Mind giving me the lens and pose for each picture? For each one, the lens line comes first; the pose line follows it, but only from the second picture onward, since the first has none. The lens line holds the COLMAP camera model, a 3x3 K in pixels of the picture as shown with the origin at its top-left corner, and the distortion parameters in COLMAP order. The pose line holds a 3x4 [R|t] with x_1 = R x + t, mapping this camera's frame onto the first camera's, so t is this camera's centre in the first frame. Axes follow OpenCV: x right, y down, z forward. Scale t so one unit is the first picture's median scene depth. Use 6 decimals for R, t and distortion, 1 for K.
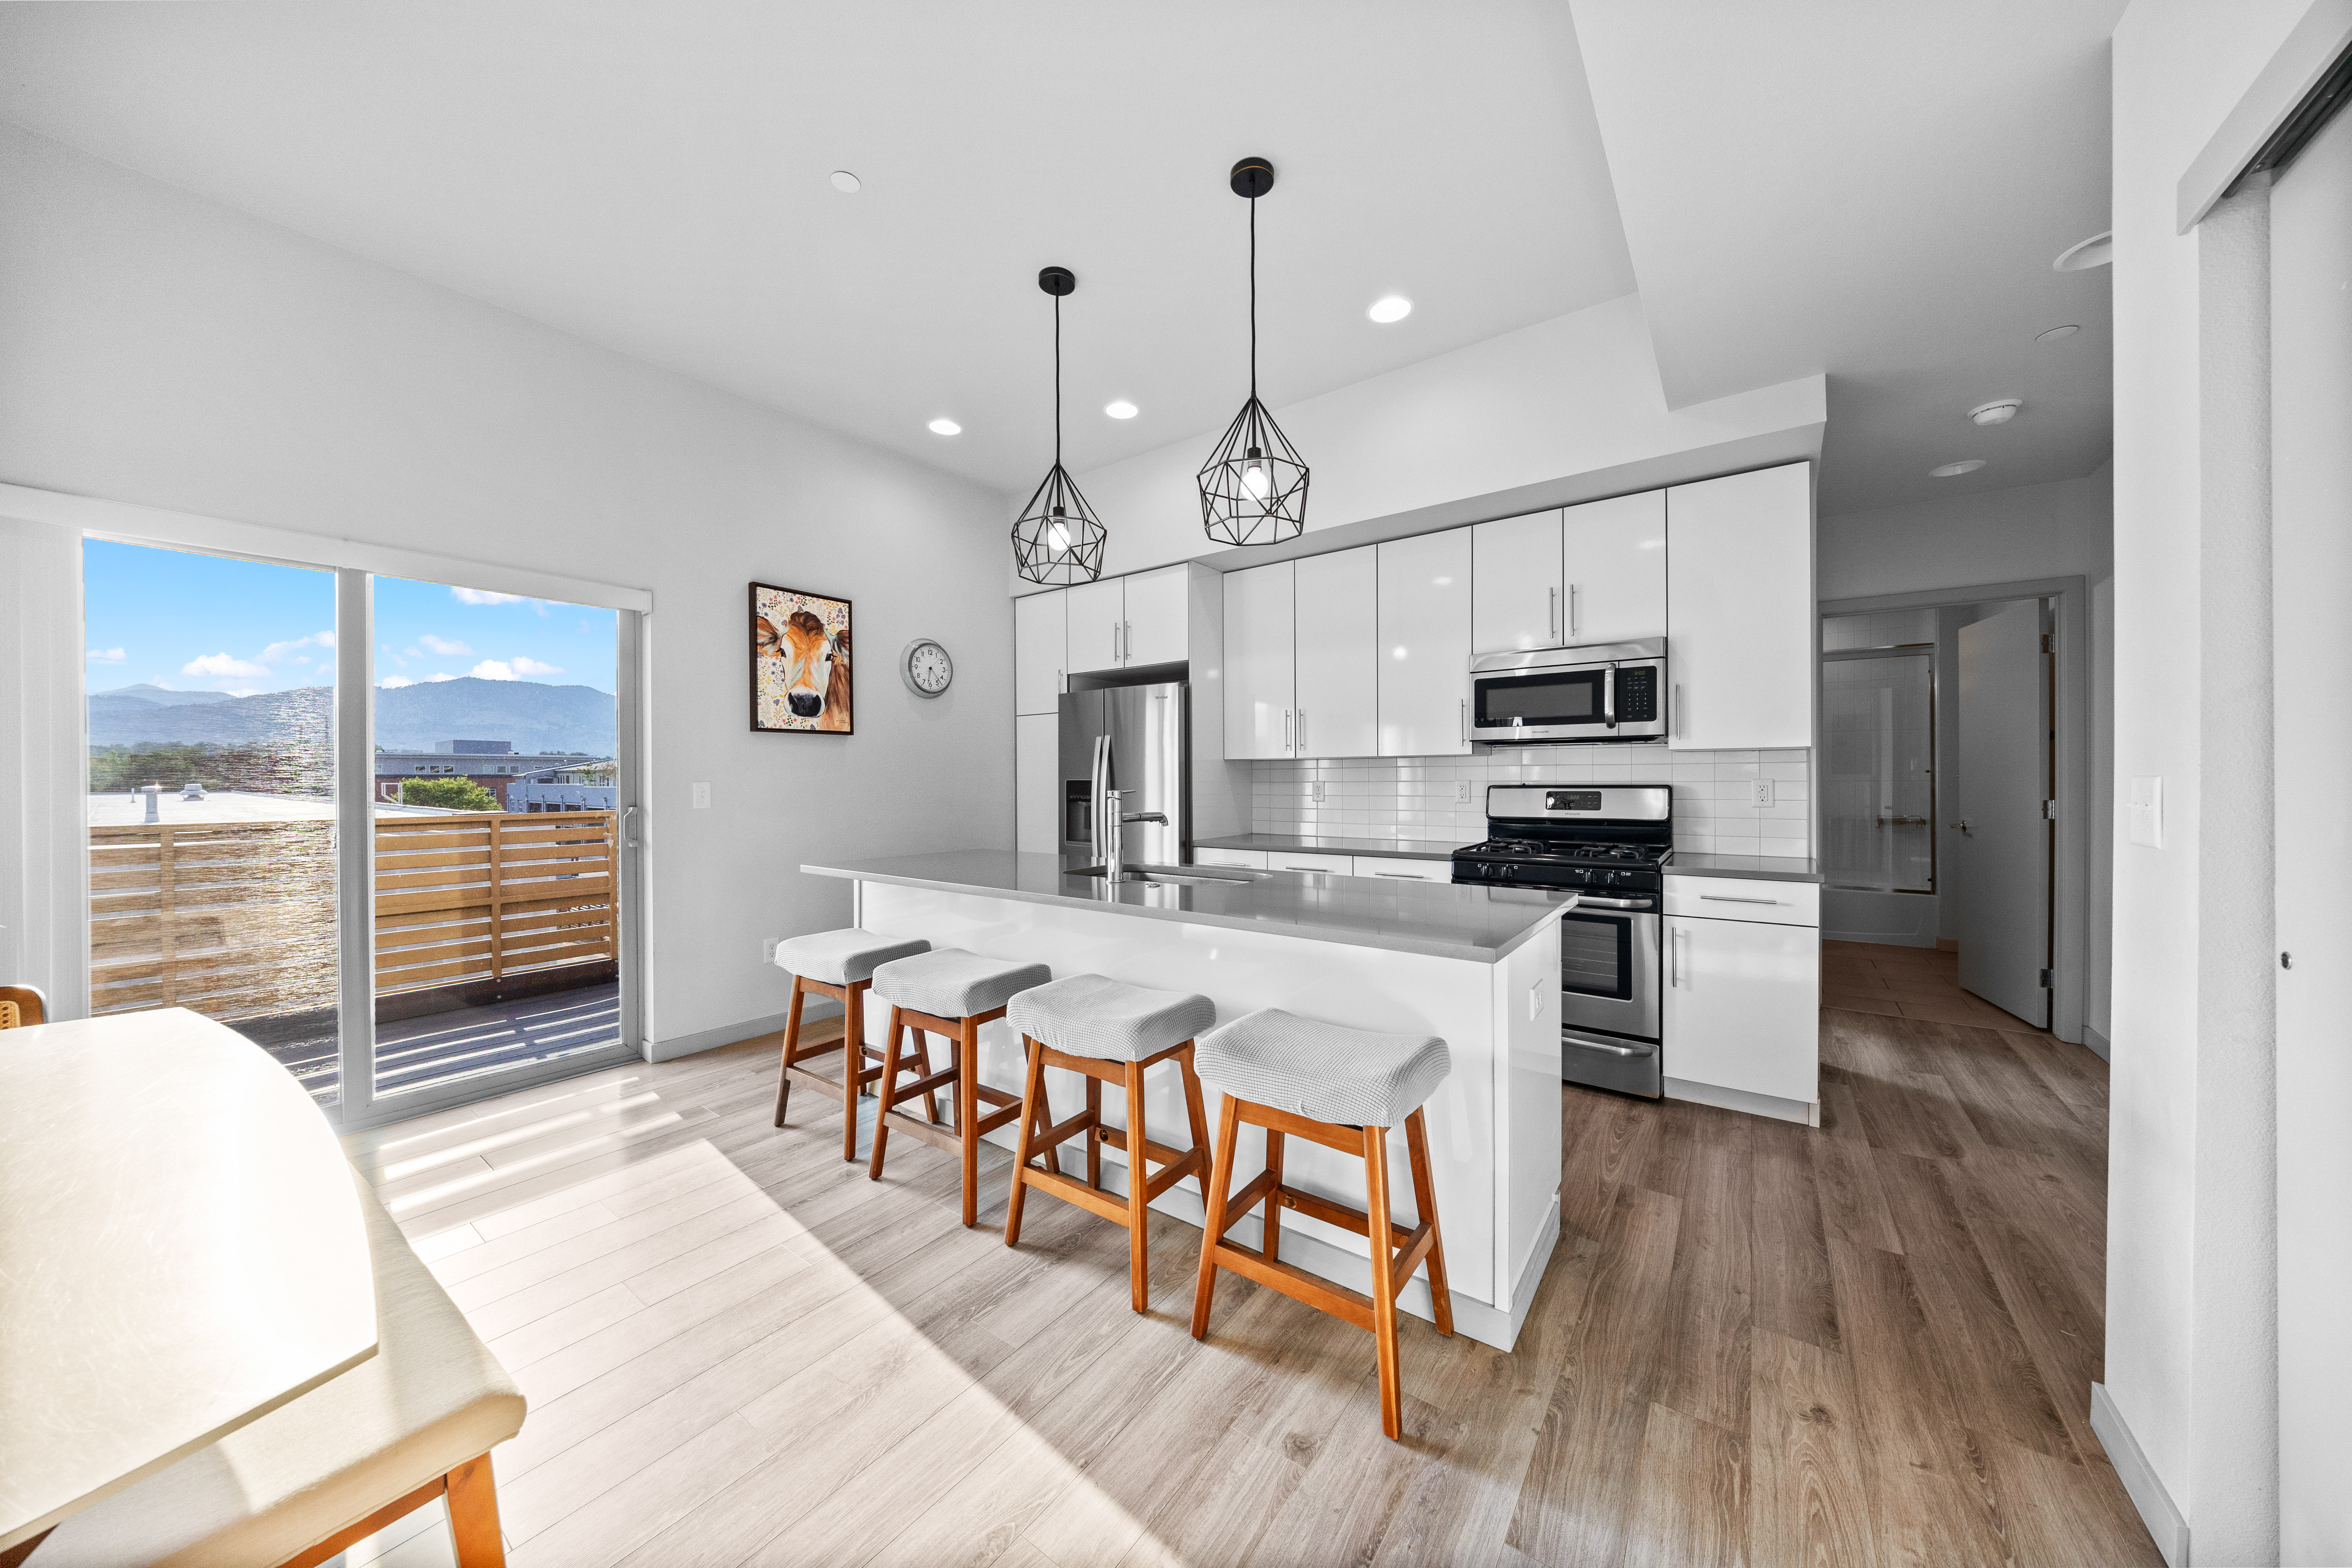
lens RADIAL K [[782.5, 0, 1176.0], [0, 782.5, 784.0], [0, 0, 1]] dist [0.001502, 0.000073]
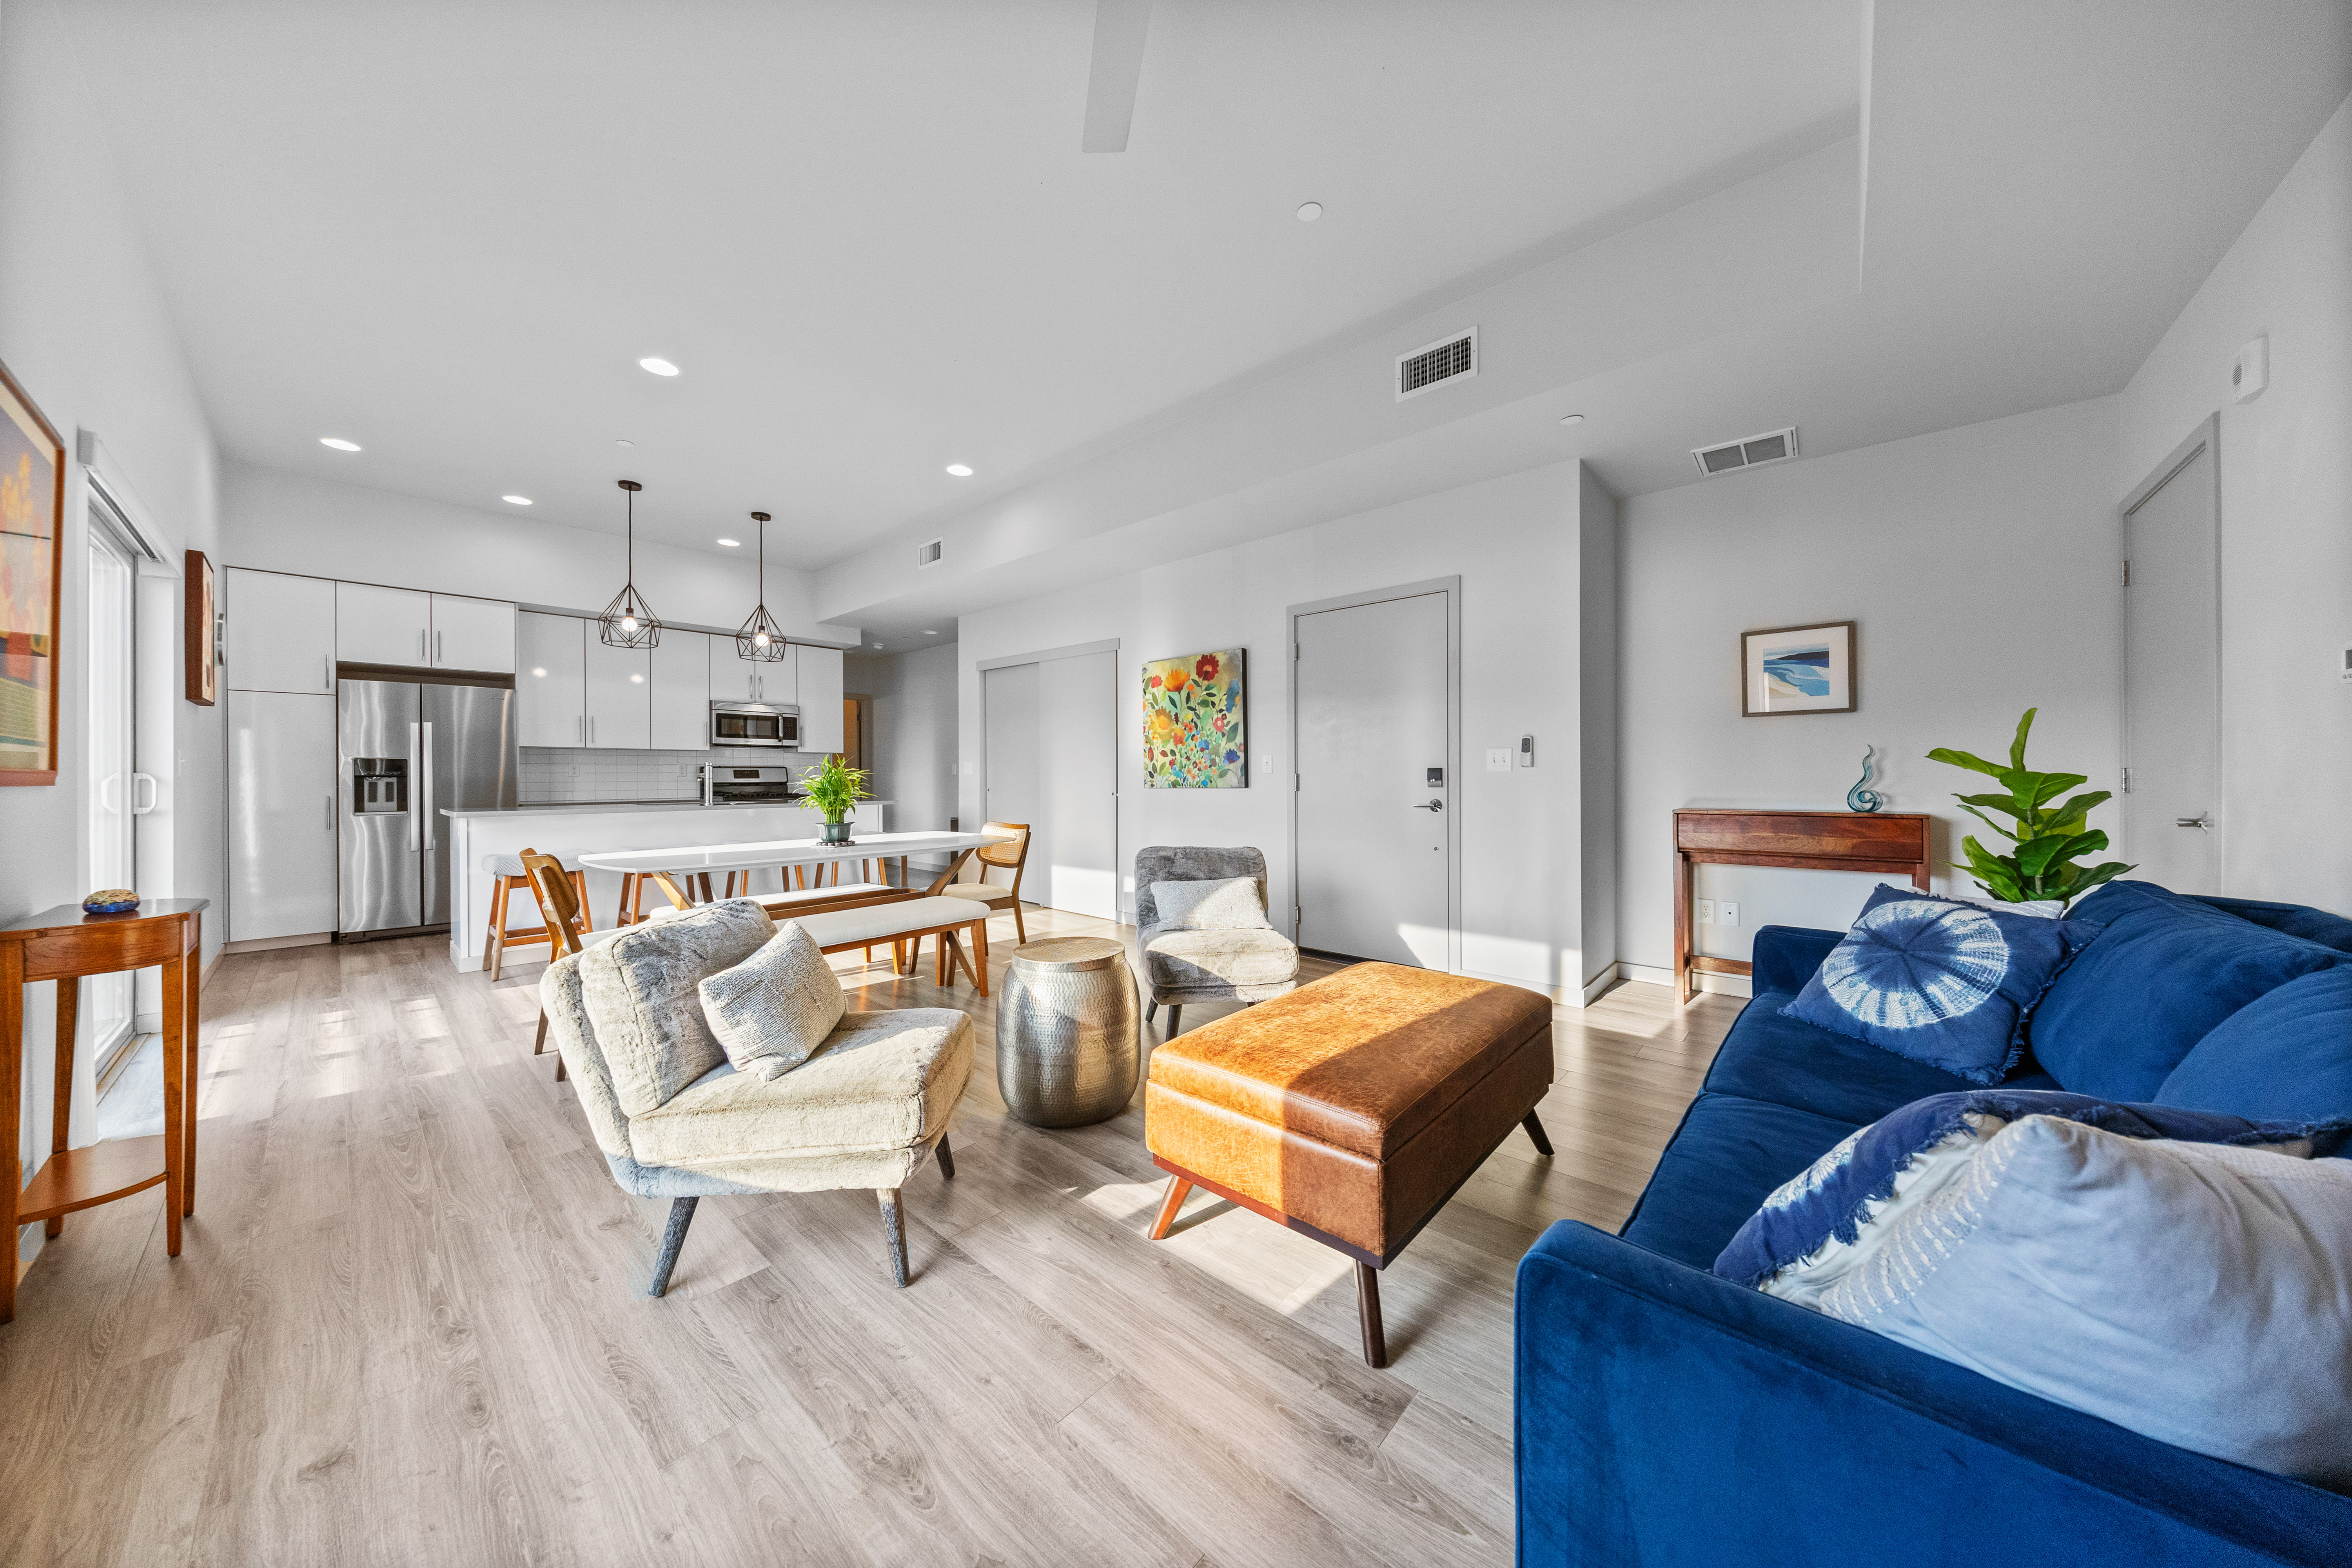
lens RADIAL K [[759.9, 0, 1173.2], [0, 759.9, 775.9], [0, 0, 1]] dist [-0.001954, -0.000083]
pose [[0.092755, 0.004286, 0.995680, -1.451738], [0.007369, 0.999960, -0.004991, 0.046237], [-0.995662, 0.007800, 0.092720, -0.347390]]
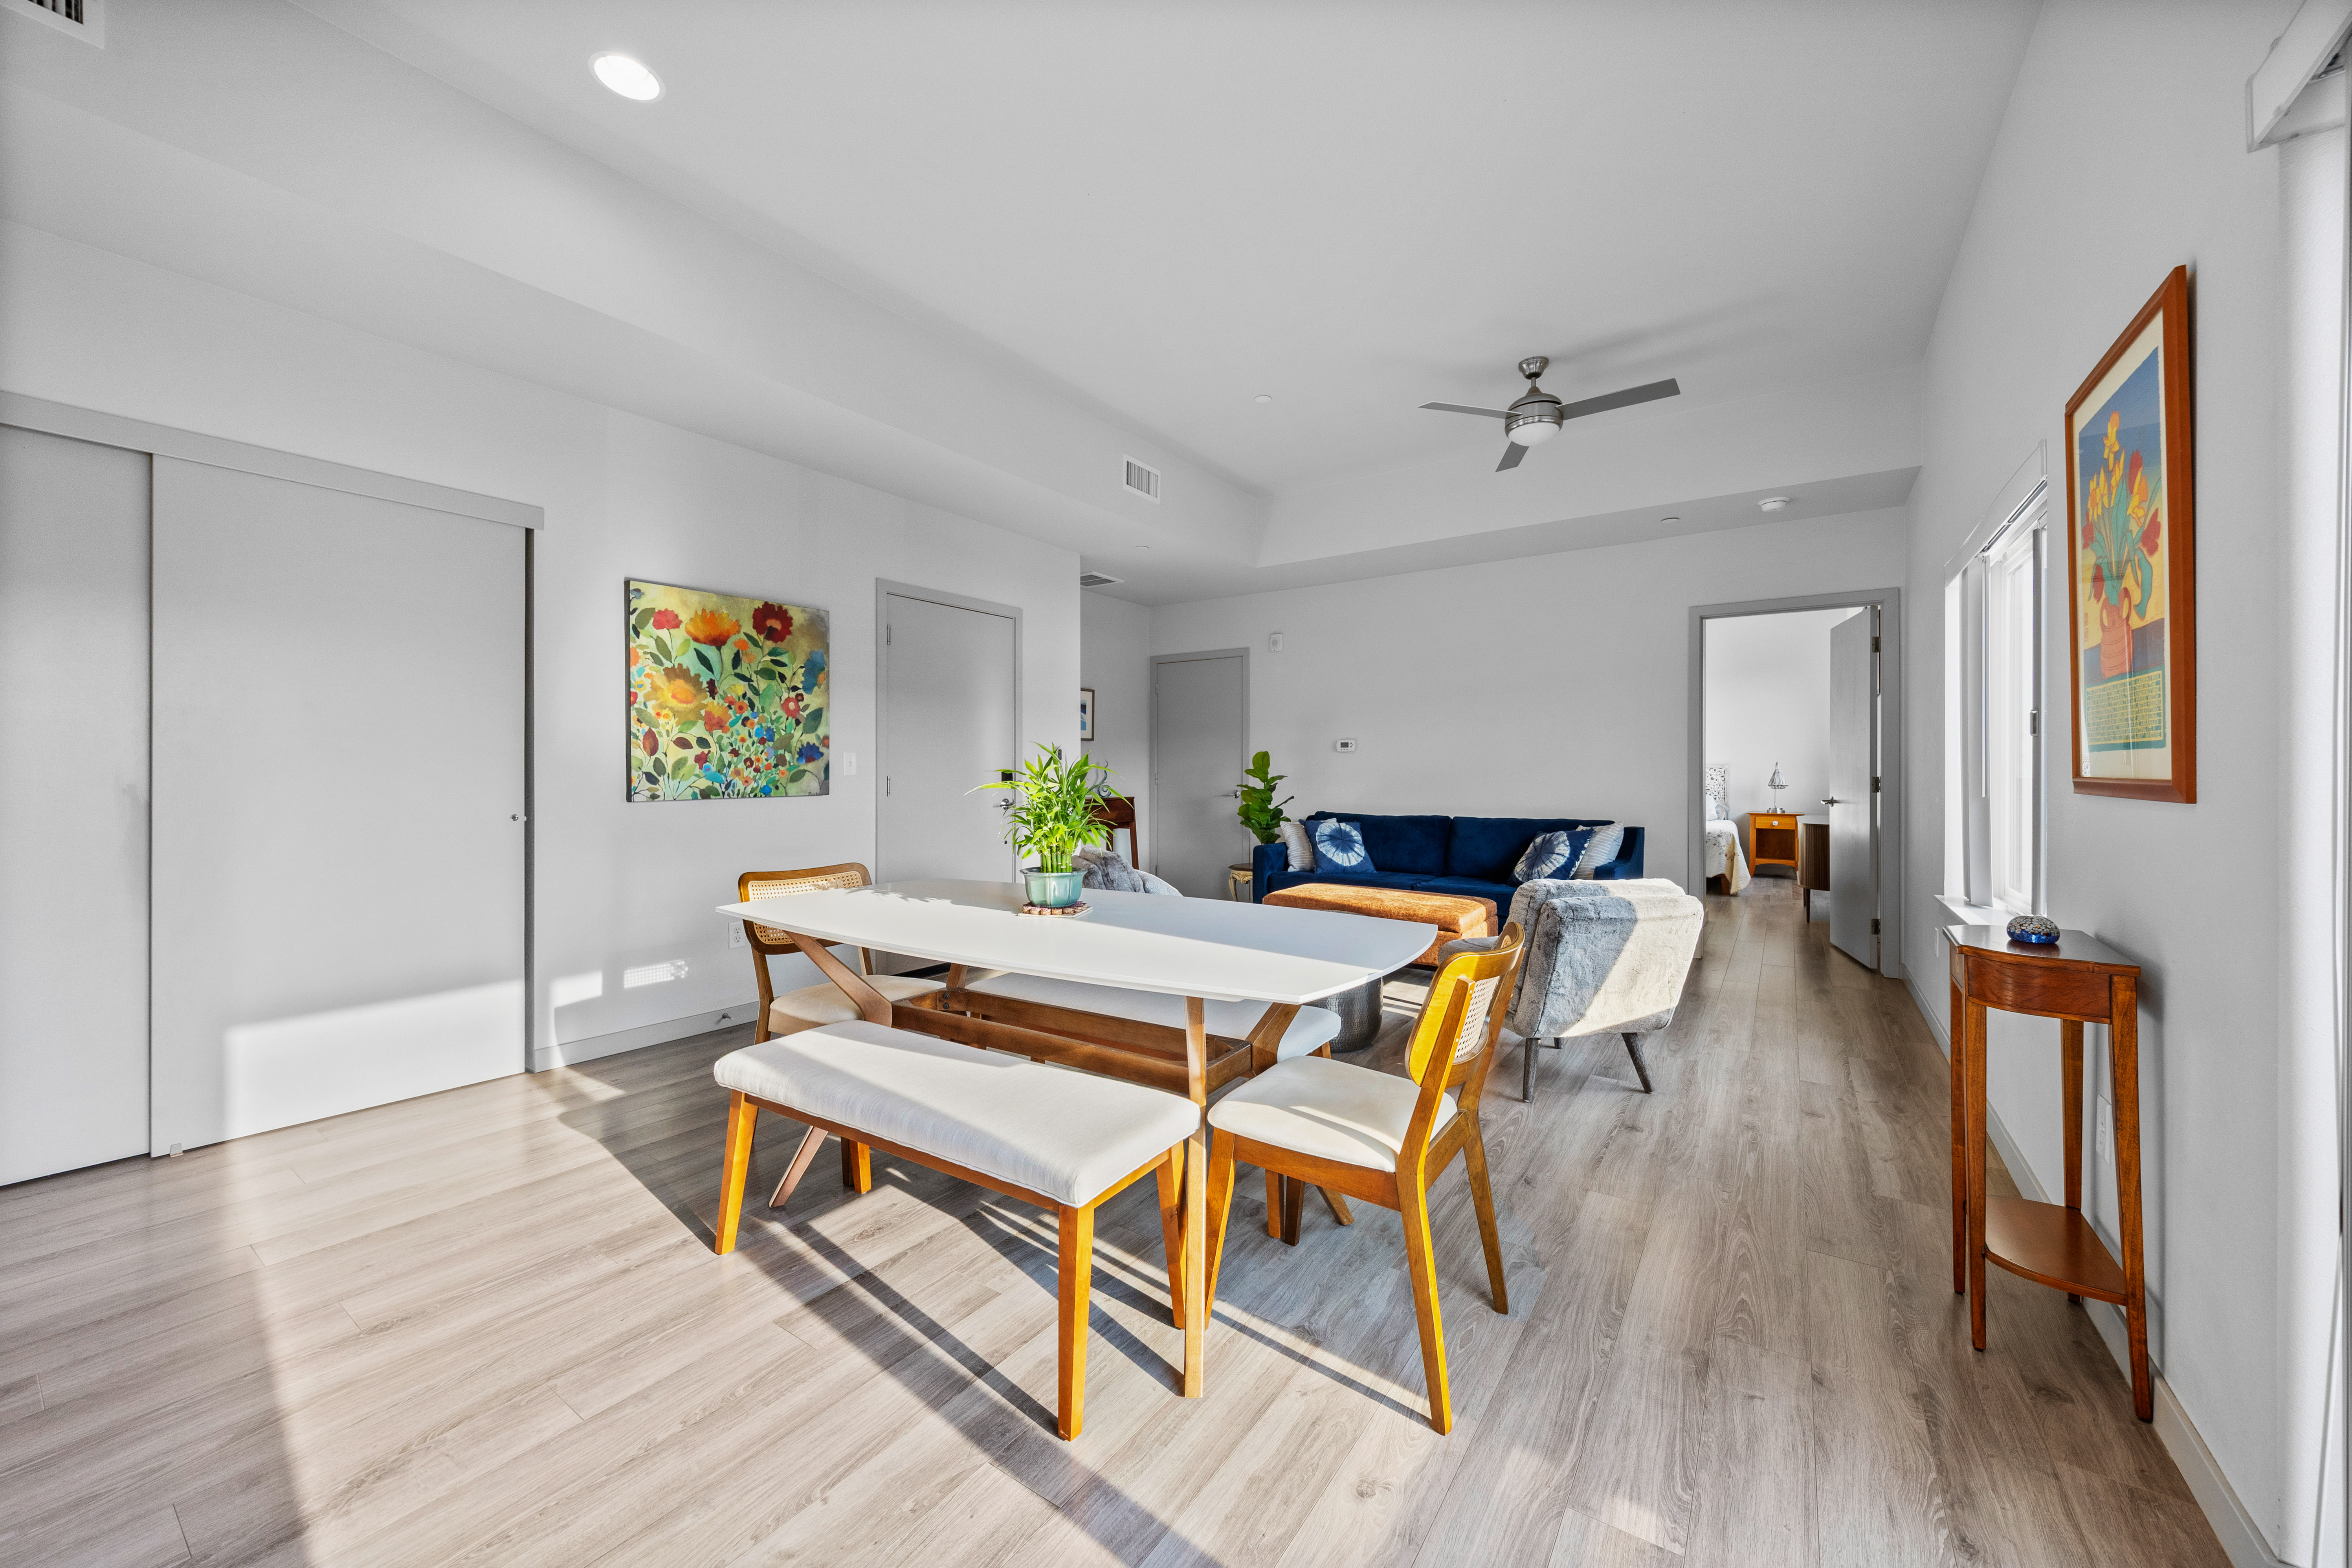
lens RADIAL K [[878.5, 0, 1181.4], [0, 878.5, 774.3], [0, 0, 1]] dist [-0.002184, -0.000164]
pose [[-0.999269, 0.003391, -0.038066, -0.519430], [0.003048, 0.999954, 0.009084, 0.024605], [0.038095, 0.008961, -0.999234, 0.869374]]
